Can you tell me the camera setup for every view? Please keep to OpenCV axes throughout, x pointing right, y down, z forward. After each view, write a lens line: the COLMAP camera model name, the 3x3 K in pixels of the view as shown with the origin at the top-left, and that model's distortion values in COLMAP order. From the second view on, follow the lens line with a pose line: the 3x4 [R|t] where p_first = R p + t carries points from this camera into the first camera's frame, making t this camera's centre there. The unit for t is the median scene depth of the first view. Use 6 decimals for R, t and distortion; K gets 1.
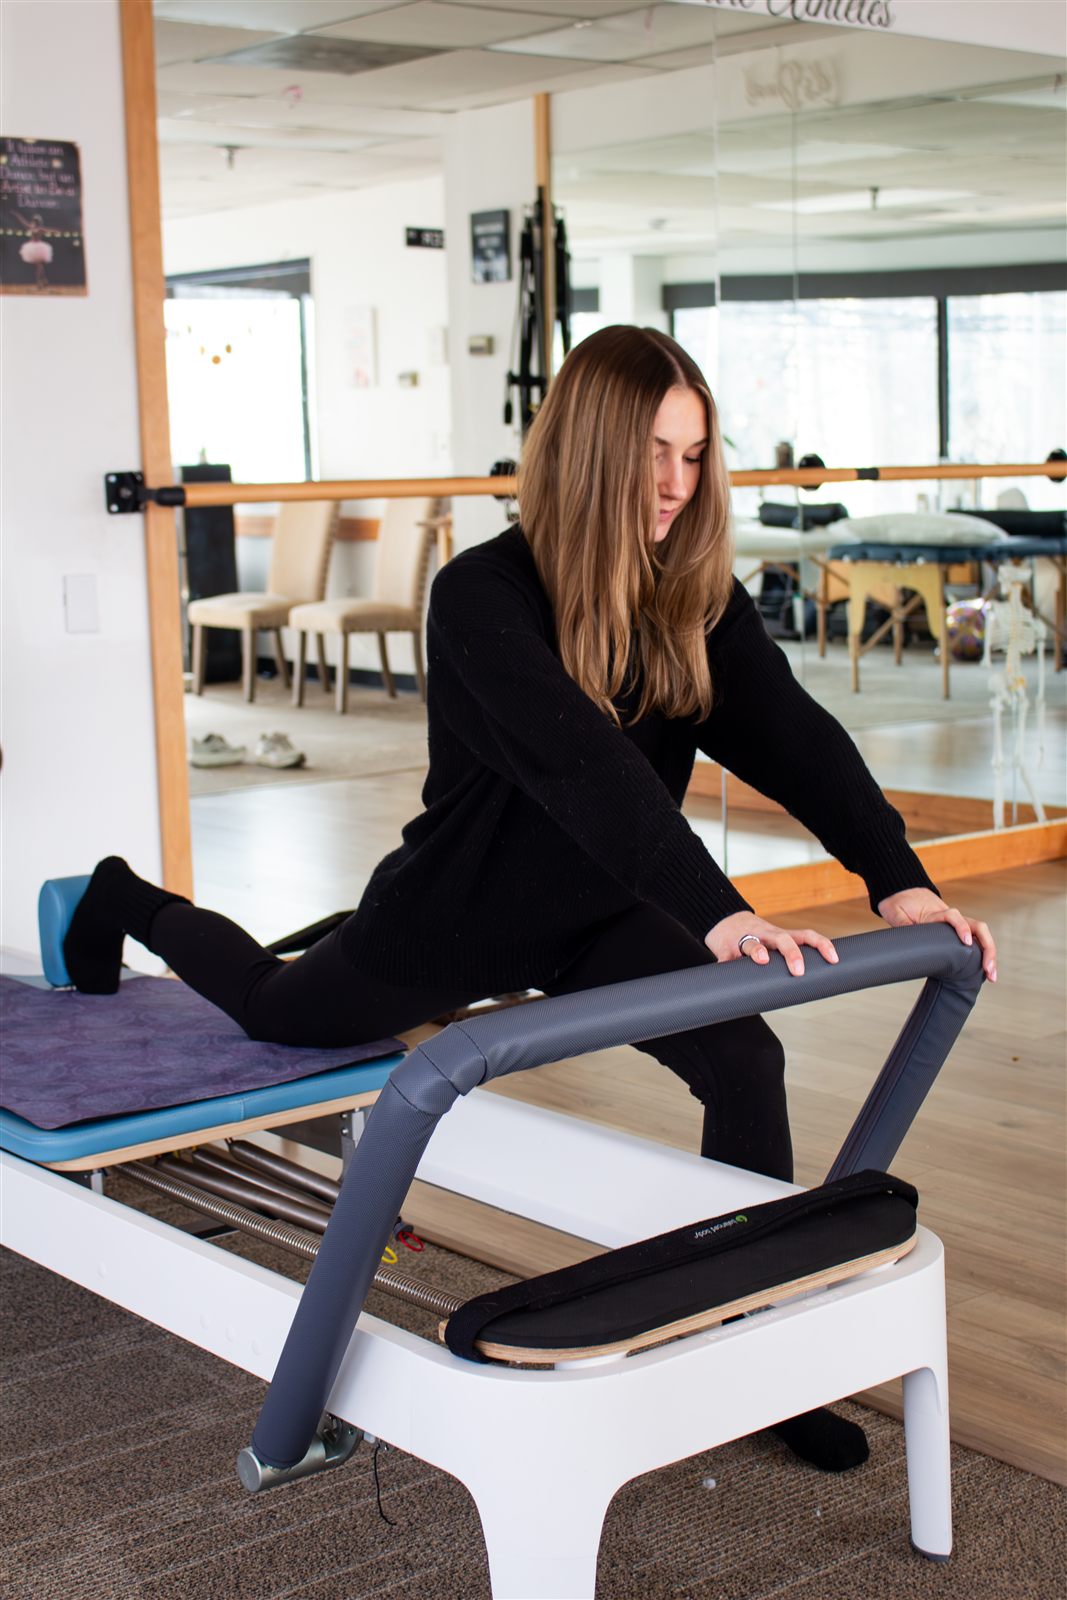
lens RADIAL K [[2442.5, 0, 533.5], [0, 2442.5, 800.0], [0, 0, 1]] dist [-0.035630, -0.020738]
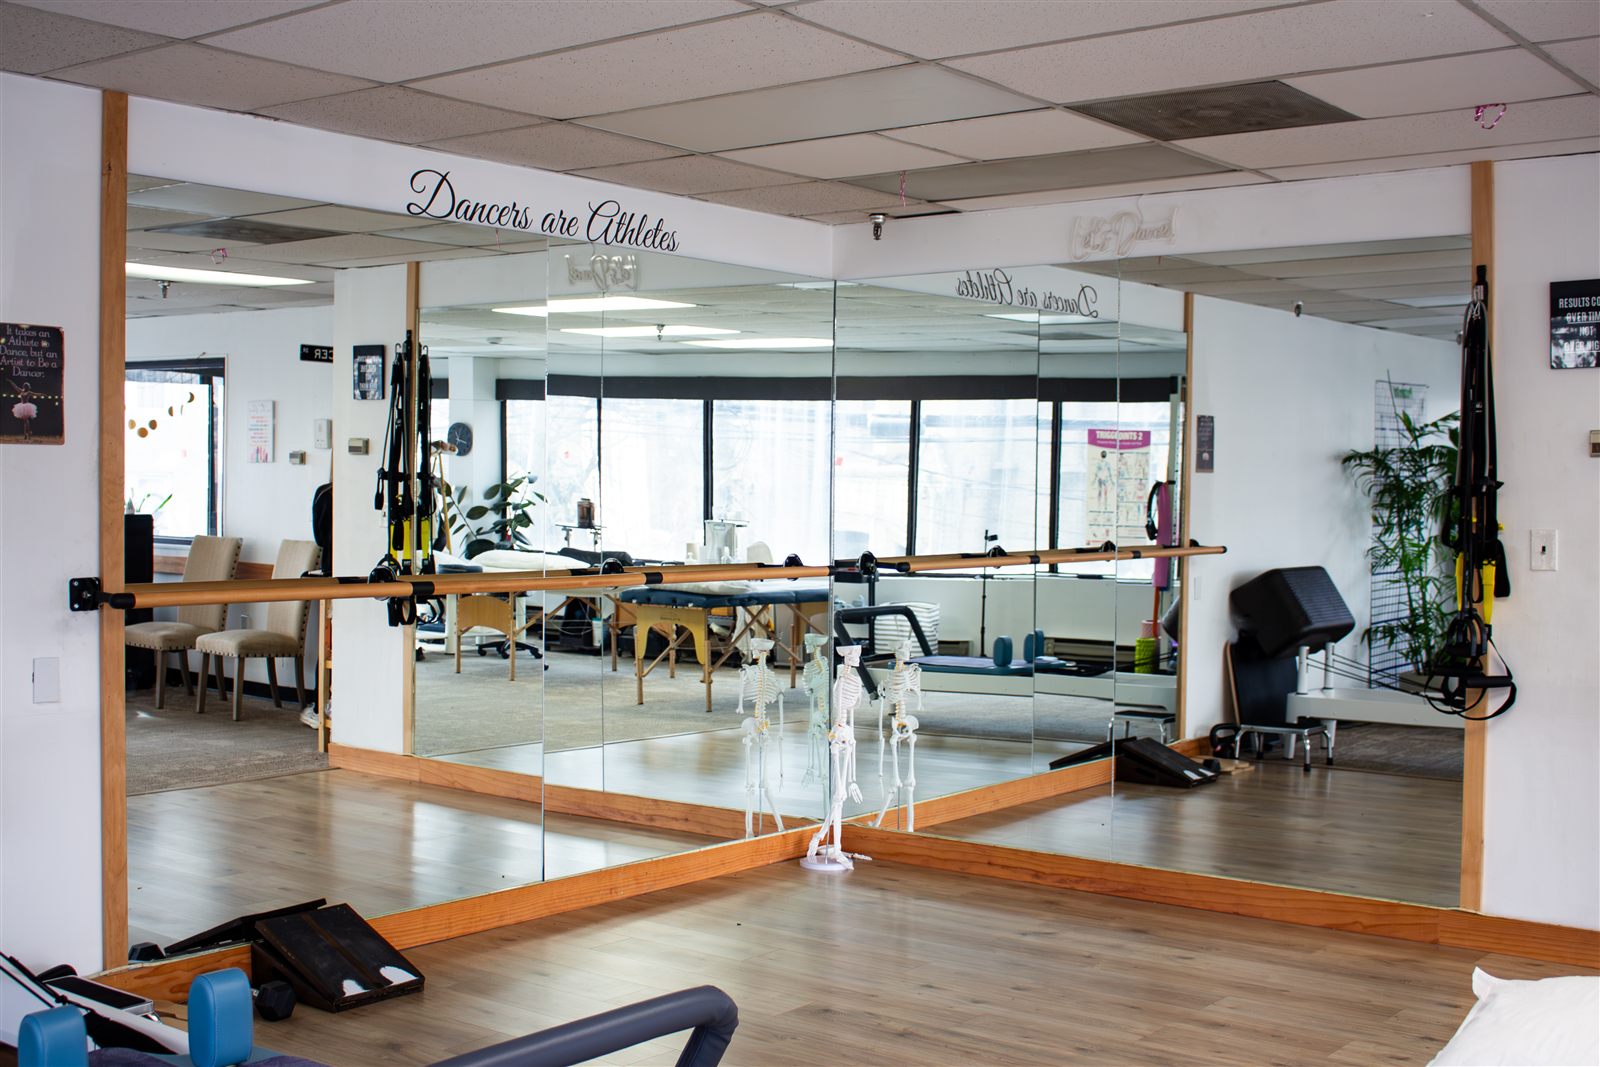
lens RADIAL K [[1912.2, 0, 800.0], [0, 1912.2, 533.5], [0, 0, 1]] dist [-0.089689, 0.025810]
pose [[0.976673, 0.029996, 0.212626, -0.007512], [-0.004711, 0.992950, -0.118440, -0.025866], [-0.214679, 0.114675, 0.969929, -0.031753]]
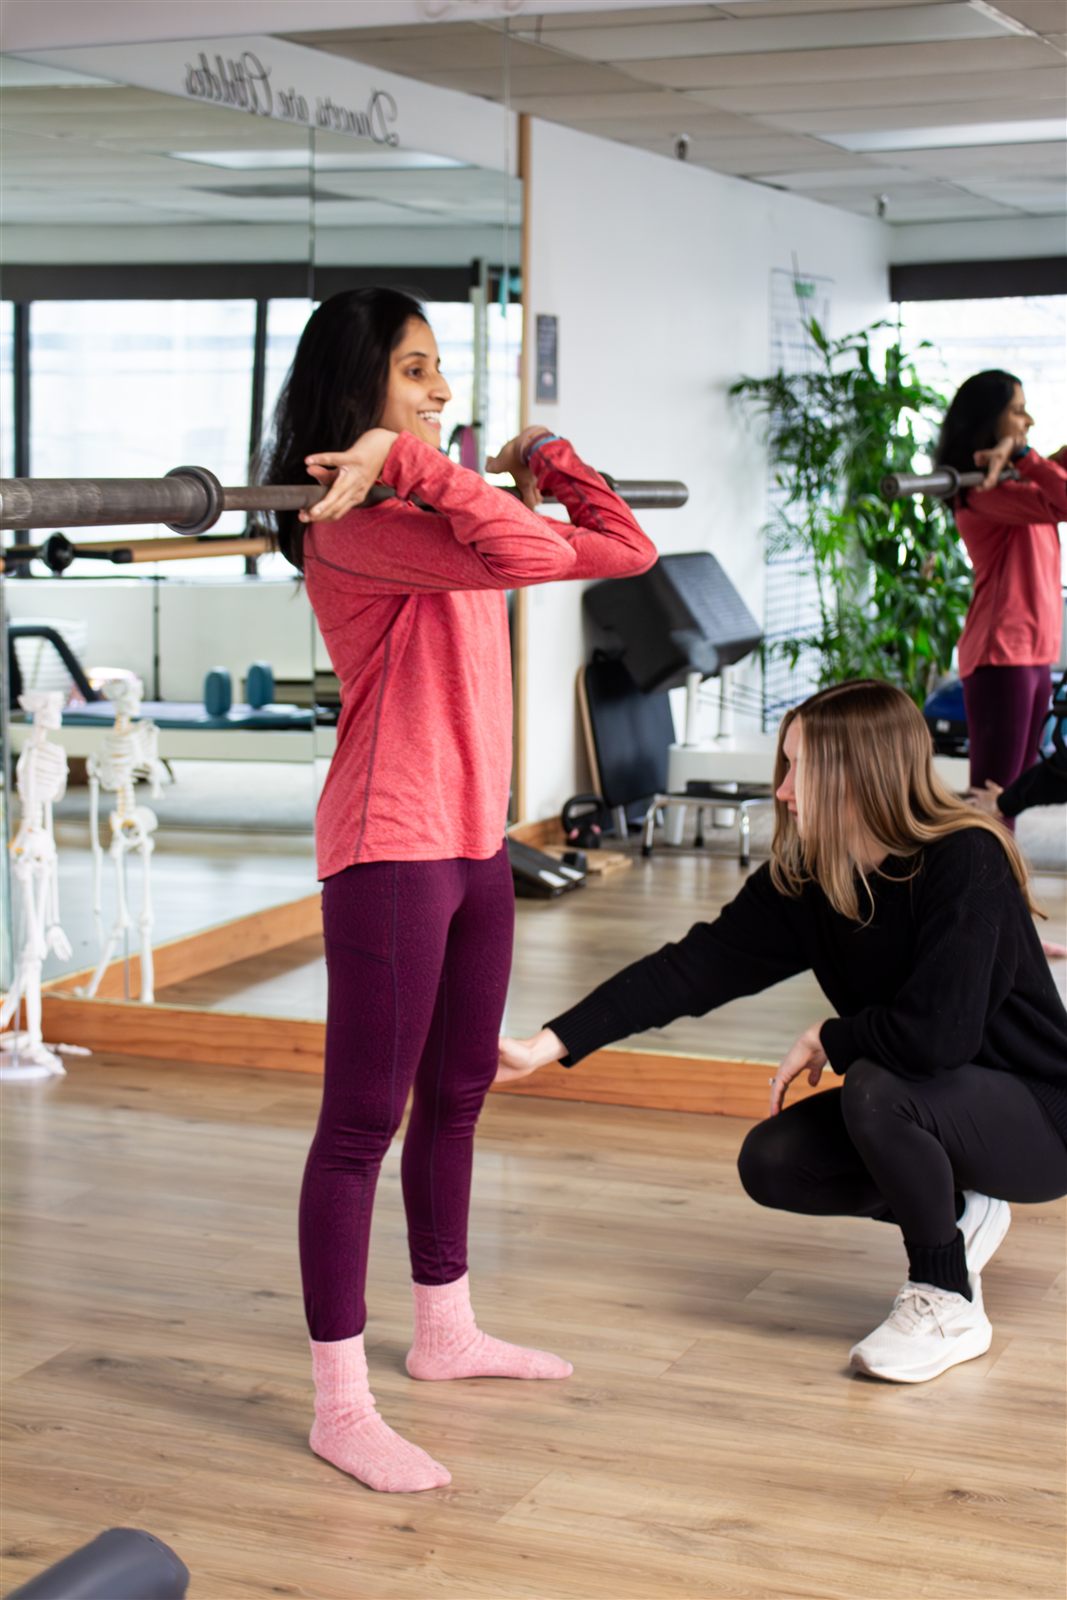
lens RADIAL K [[2746.2, 0, 580.8], [0, 2746.2, 801.6], [0, 0, 1]] dist [0.007857, -0.025868]
pose [[0.883826, -0.028844, 0.466926, -0.013544], [0.038609, 0.999190, -0.011358, -0.036403], [-0.466220, 0.028066, 0.884224, 0.113007]]
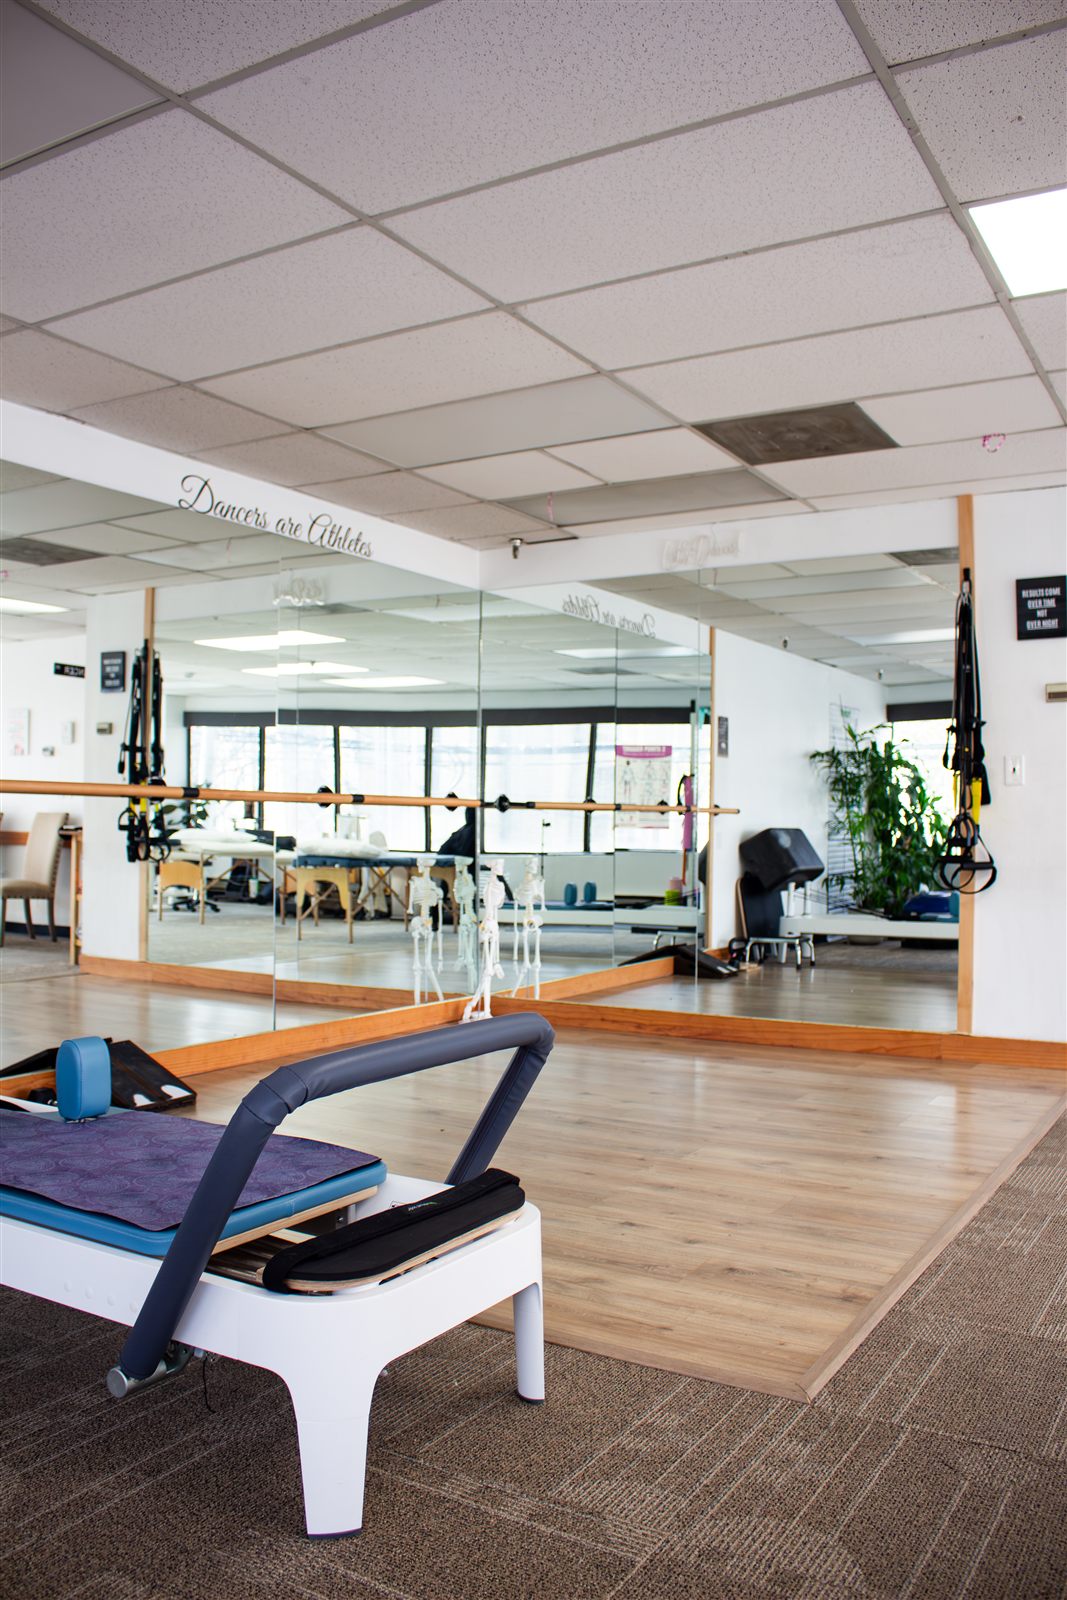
lens RADIAL K [[1353.1, 0, 566.5], [0, 1353.1, 806.5], [0, 0, 1]] dist [-0.152783, 0.134083]
pose [[0.938465, 0.036848, 0.343403, -0.043543], [0.015901, 0.988628, -0.149536, 0.015609], [-0.345008, 0.145795, 0.927207, 0.035811]]
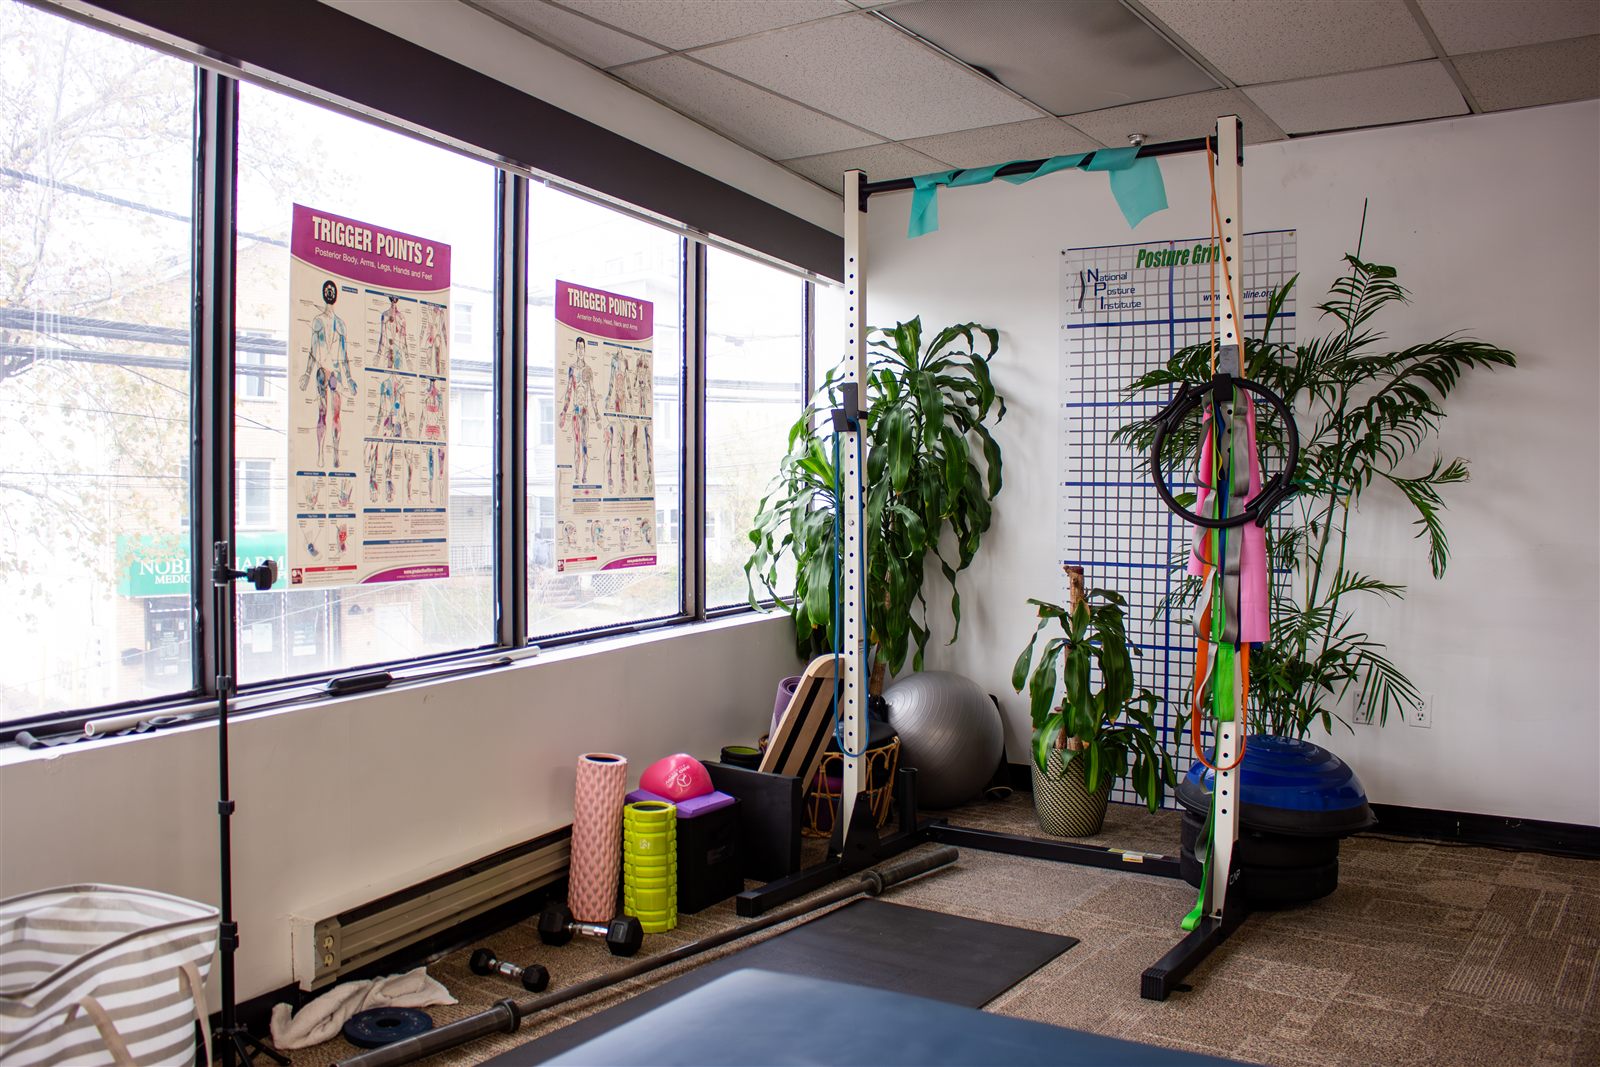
lens RADIAL K [[1353.1, 0, 800.0], [0, 1353.1, 533.5], [0, 0, 1]] dist [-0.152783, 0.134083]
pose [[-0.286039, -0.017406, 0.958060, 0.281503], [0.135056, 0.989122, 0.058292, -0.291569], [-0.948653, 0.146066, -0.280577, 1.962786]]
